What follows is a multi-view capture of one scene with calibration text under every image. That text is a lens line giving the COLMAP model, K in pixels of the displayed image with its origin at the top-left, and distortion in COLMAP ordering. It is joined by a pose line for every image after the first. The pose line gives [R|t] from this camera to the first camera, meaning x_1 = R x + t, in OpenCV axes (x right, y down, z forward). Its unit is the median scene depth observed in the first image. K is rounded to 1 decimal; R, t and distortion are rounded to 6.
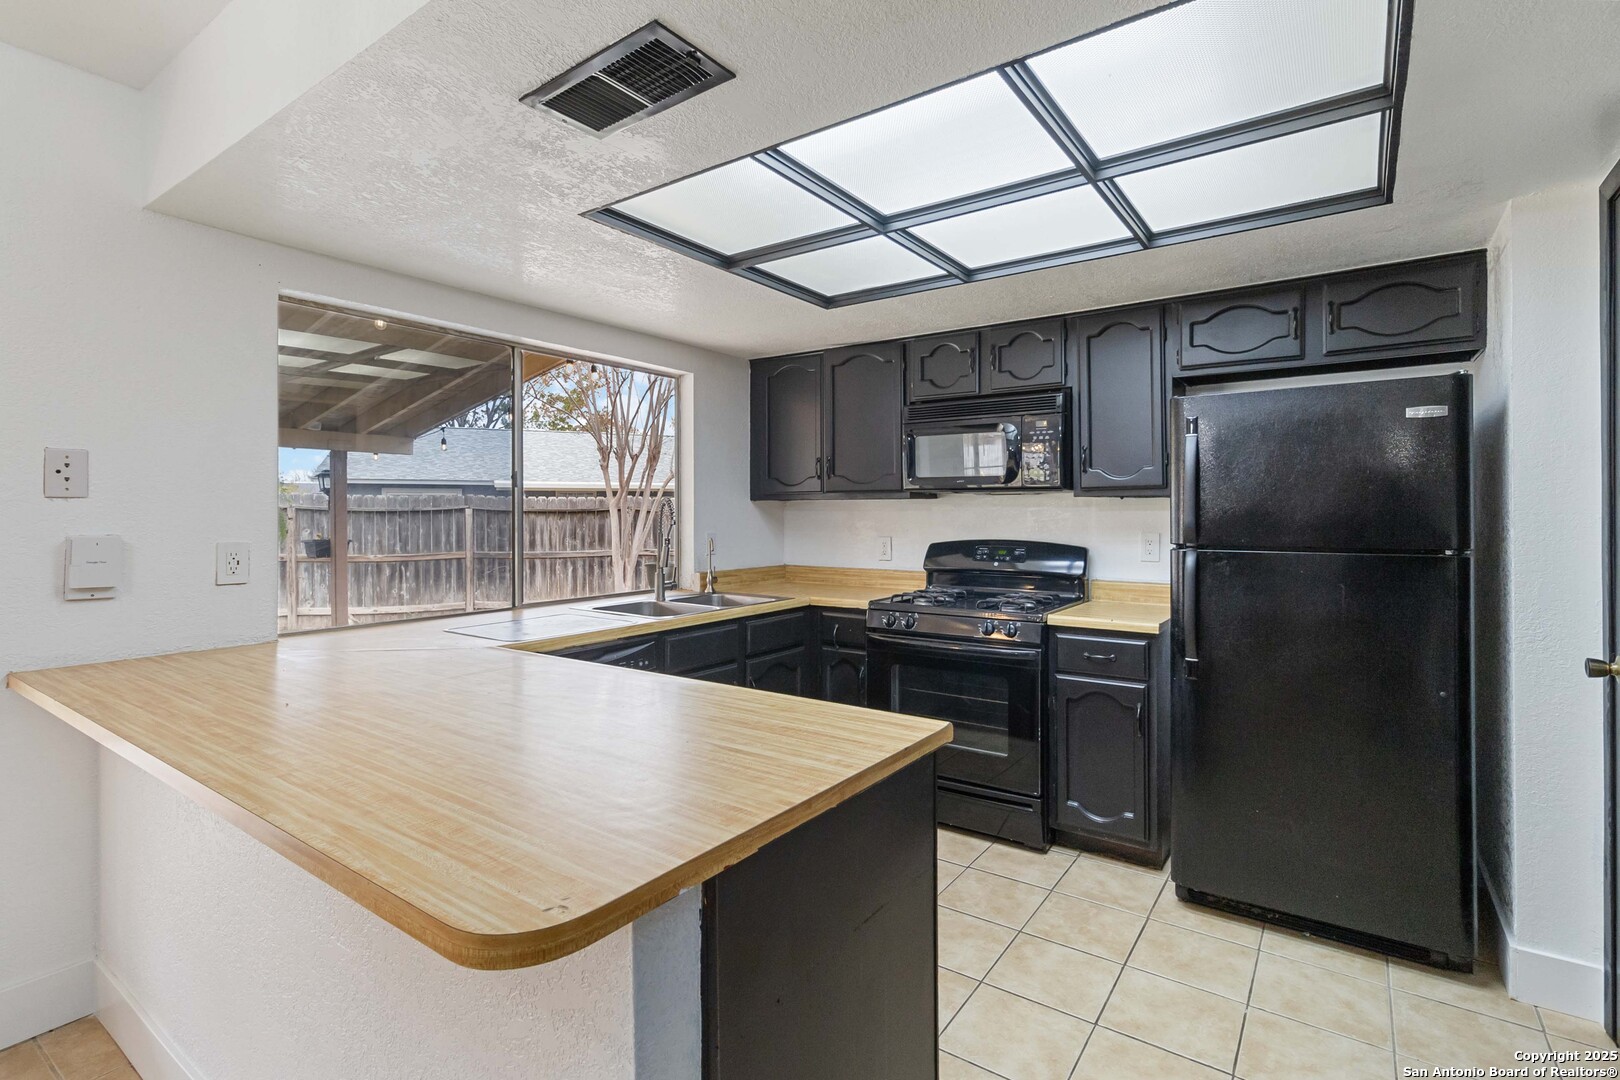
lens RADIAL K [[762.7, 0, 806.3], [0, 762.7, 509.4], [0, 0, 1]] dist [0.002666, 0.000378]
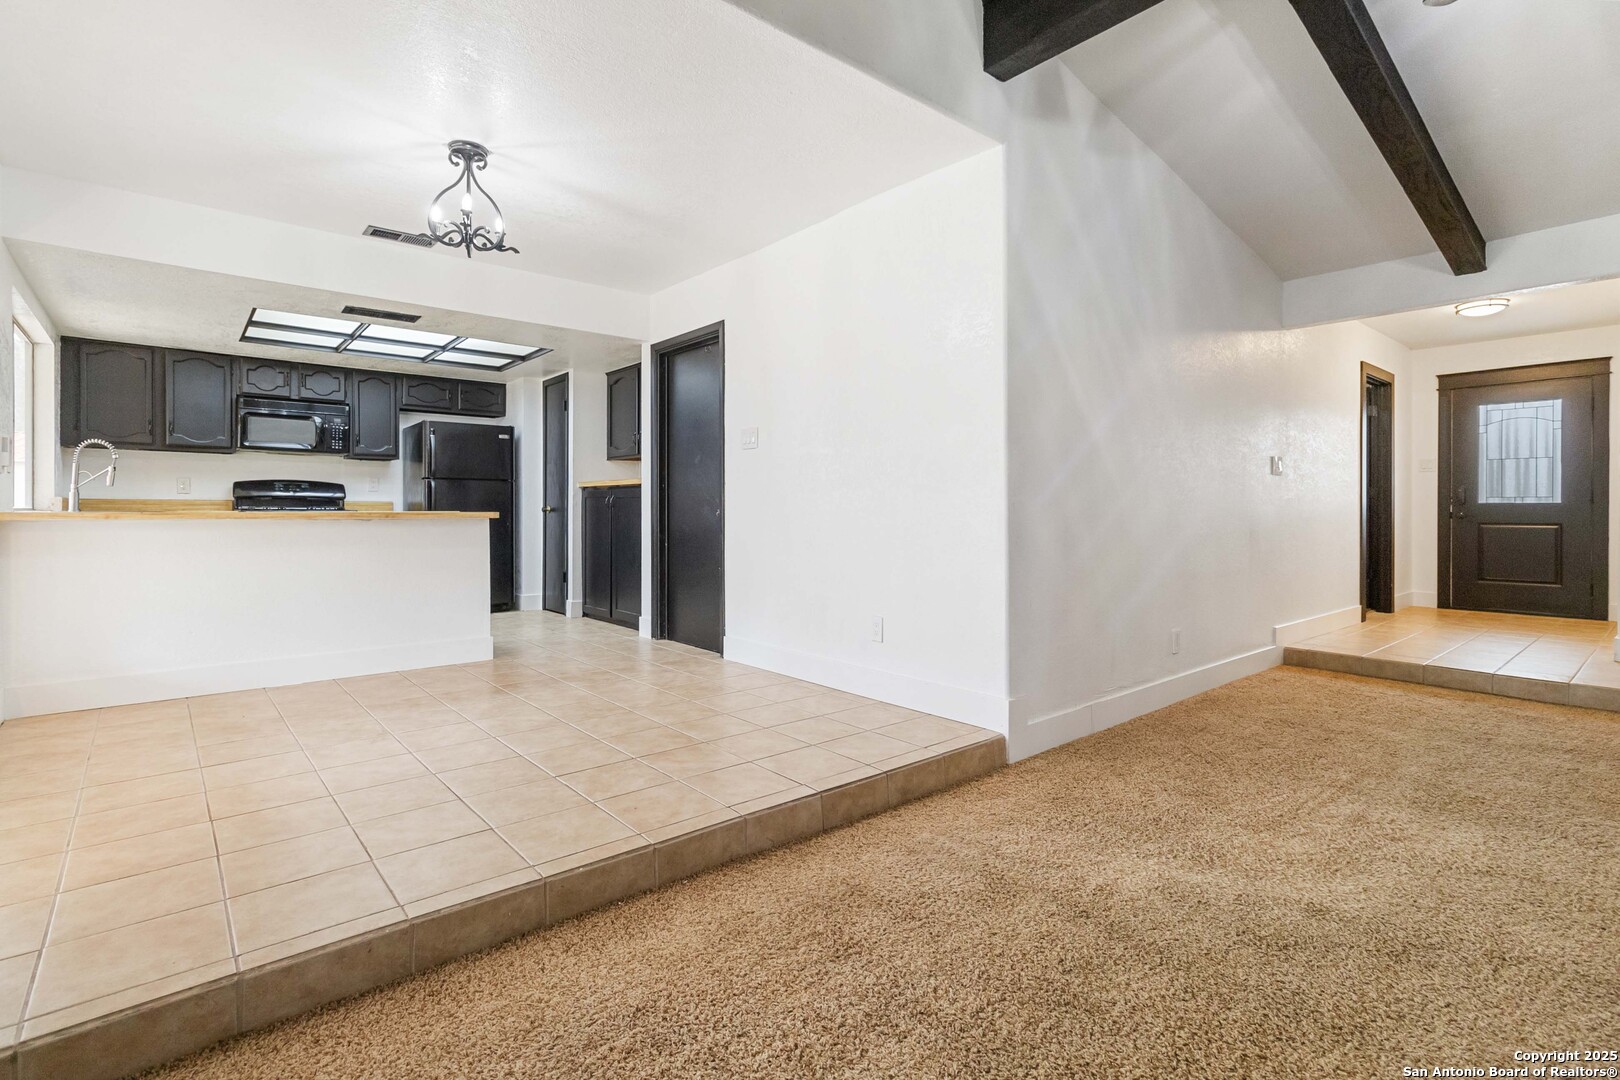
lens RADIAL K [[770.6, 0, 825.4], [0, 770.6, 512.7], [0, 0, 1]] dist [-0.002352, -0.000170]
pose [[0.232037, -0.001031, 0.972706, -1.386352], [-0.007138, 0.999971, 0.002763, 0.119073], [-0.972681, -0.007585, 0.232022, -0.733135]]
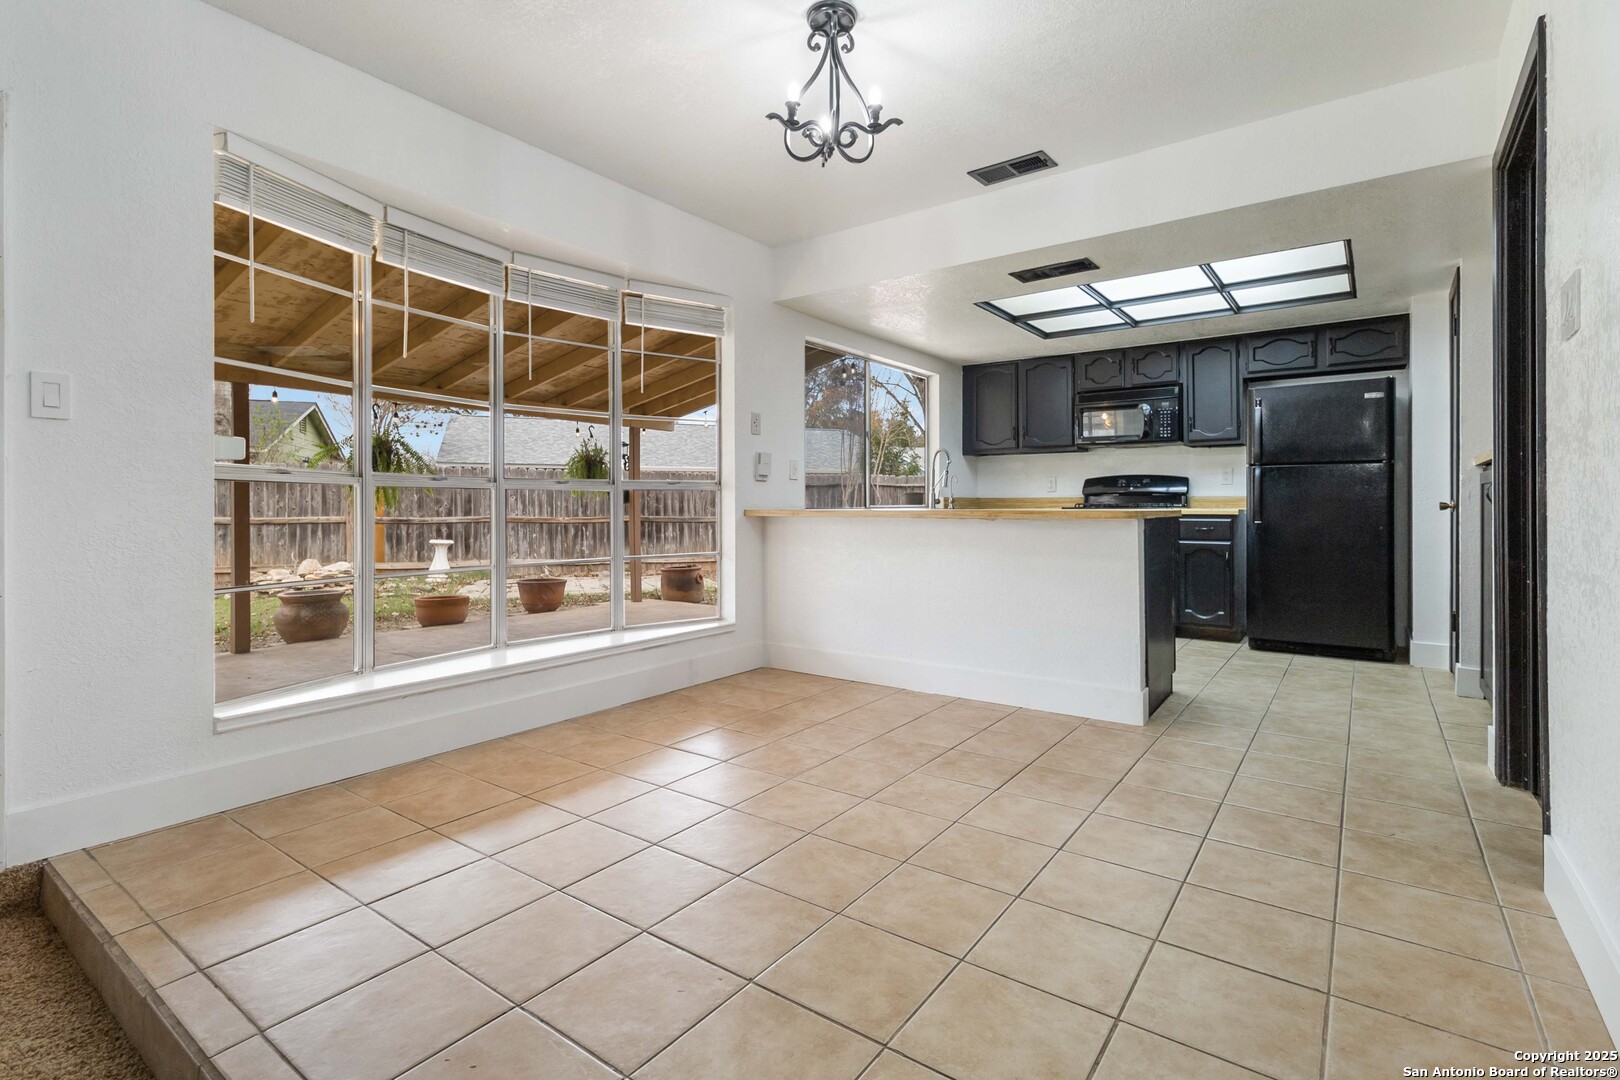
lens RADIAL K [[762.1, 0, 808.6], [0, 762.1, 504.2], [0, 0, 1]] dist [0.003575, -0.000058]
pose [[0.999883, 0.000557, -0.015257, -0.493173], [-0.000519, 0.999997, 0.002500, 0.115895], [0.015258, -0.002491, 0.999880, -0.777882]]
